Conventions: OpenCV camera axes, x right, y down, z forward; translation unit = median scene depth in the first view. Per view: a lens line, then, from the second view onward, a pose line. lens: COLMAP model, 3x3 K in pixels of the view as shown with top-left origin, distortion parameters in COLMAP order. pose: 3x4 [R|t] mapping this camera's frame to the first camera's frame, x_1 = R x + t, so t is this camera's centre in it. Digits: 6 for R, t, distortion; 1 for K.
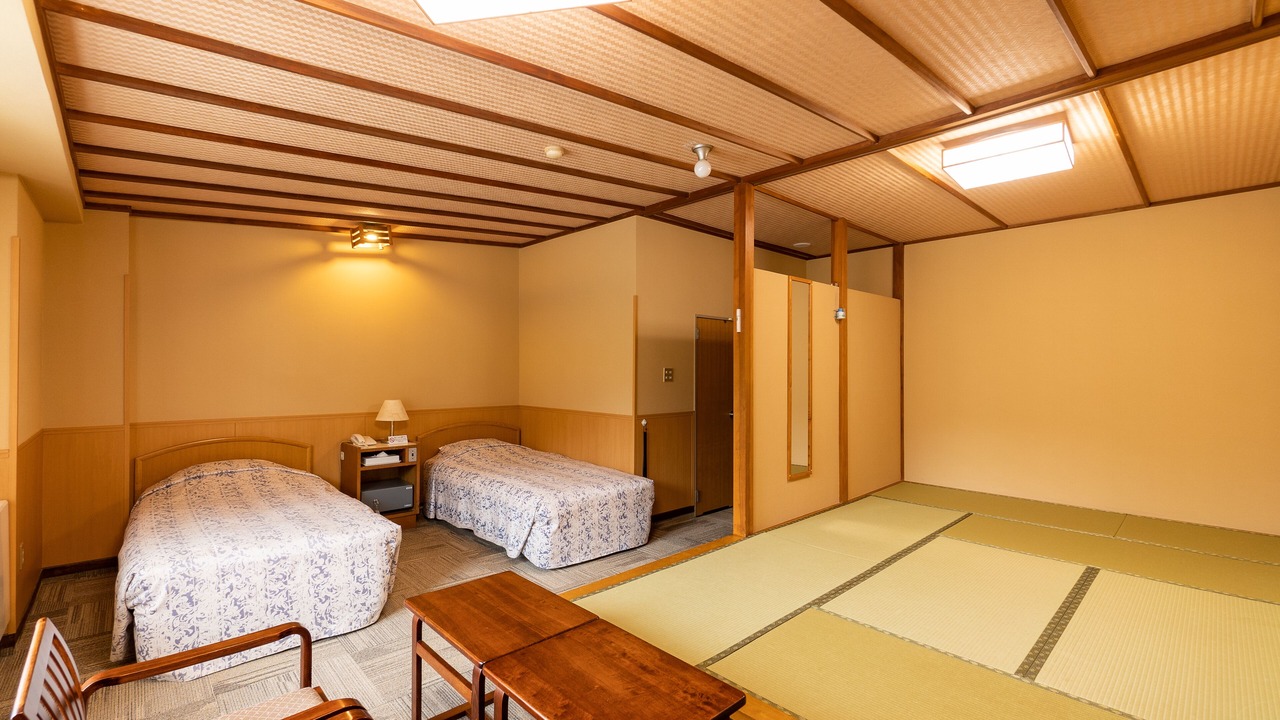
lens RADIAL K [[551.7, 0, 628.6], [0, 551.7, 365.0], [0, 0, 1]] dist [-0.002710, 0.000726]
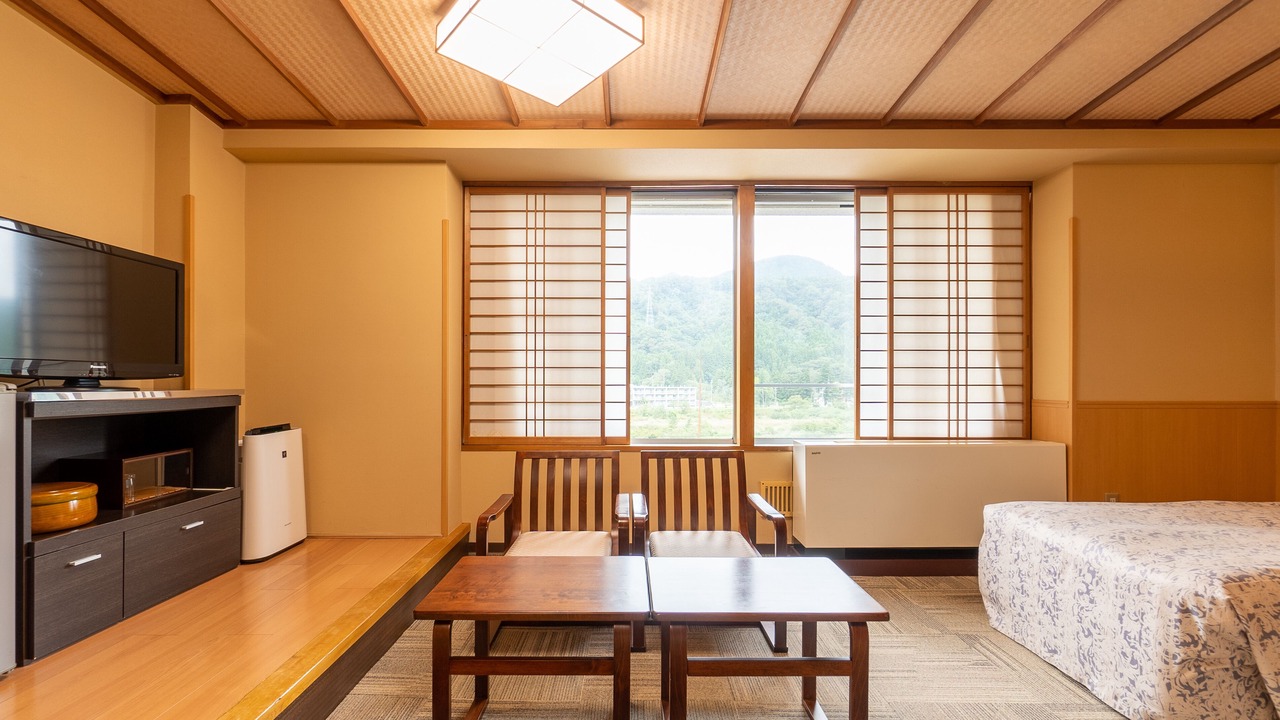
lens RADIAL K [[567.0, 0, 630.2], [0, 567.0, 378.8], [0, 0, 1]] dist [-0.000003, 0.000783]
pose [[-0.680050, -0.003716, -0.733157, 0.352961], [0.004264, 0.999950, -0.009023, 0.101054], [0.733154, -0.009262, -0.680000, 1.010122]]
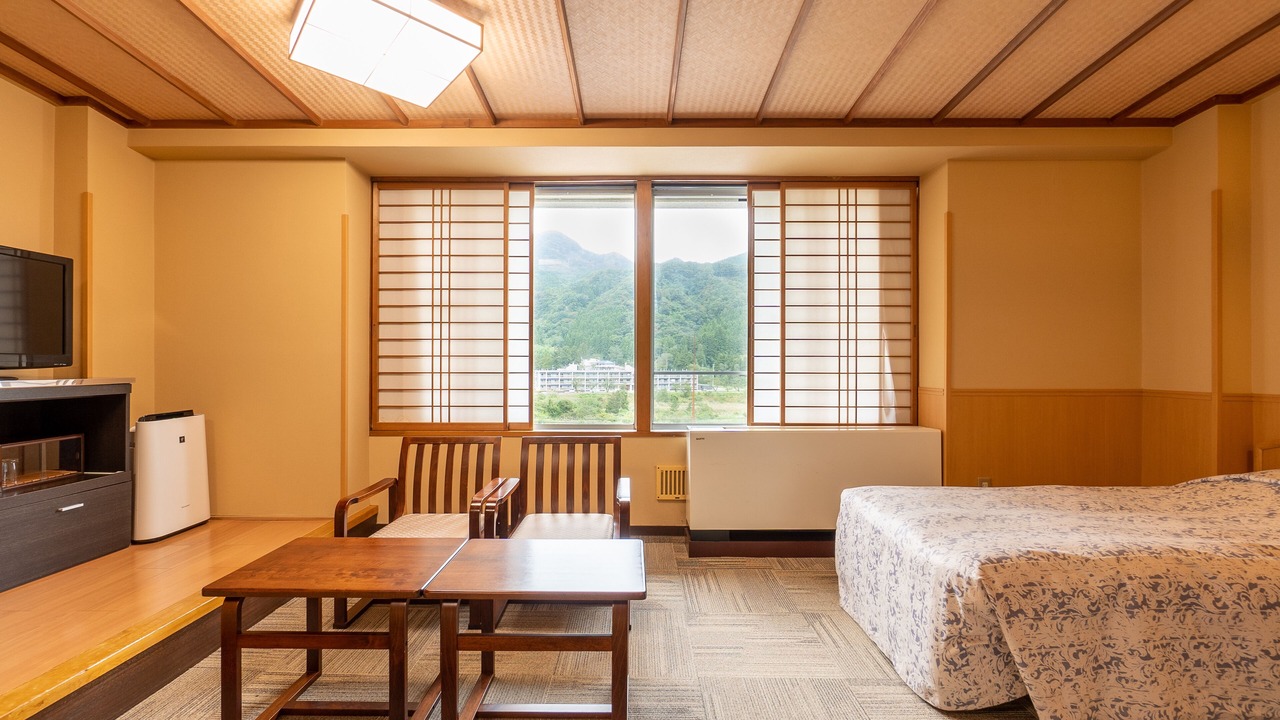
lens RADIAL K [[557.0, 0, 632.6], [0, 557.0, 363.2], [0, 0, 1]] dist [-0.001841, 0.000770]
pose [[-0.683992, -0.003588, -0.729480, 0.217159], [0.003662, 0.999958, -0.008352, 0.093580], [0.729480, -0.008384, -0.683951, 1.190090]]
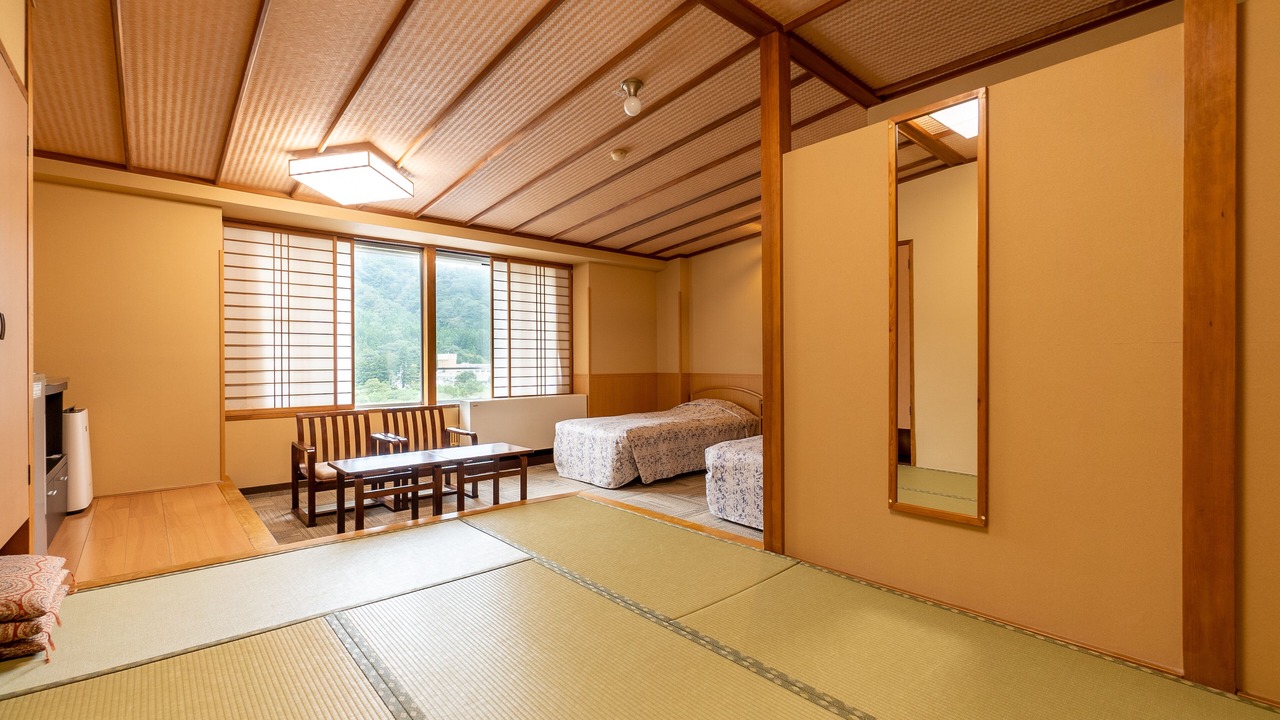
lens RADIAL K [[551.7, 0, 628.6], [0, 551.7, 365.0], [0, 0, 1]] dist [-0.002710, 0.000726]
pose [[-0.025309, 0.004191, -0.999671, 1.194246], [0.013333, 0.999904, 0.003854, 0.093868], [0.999591, -0.013231, -0.025362, 1.107763]]
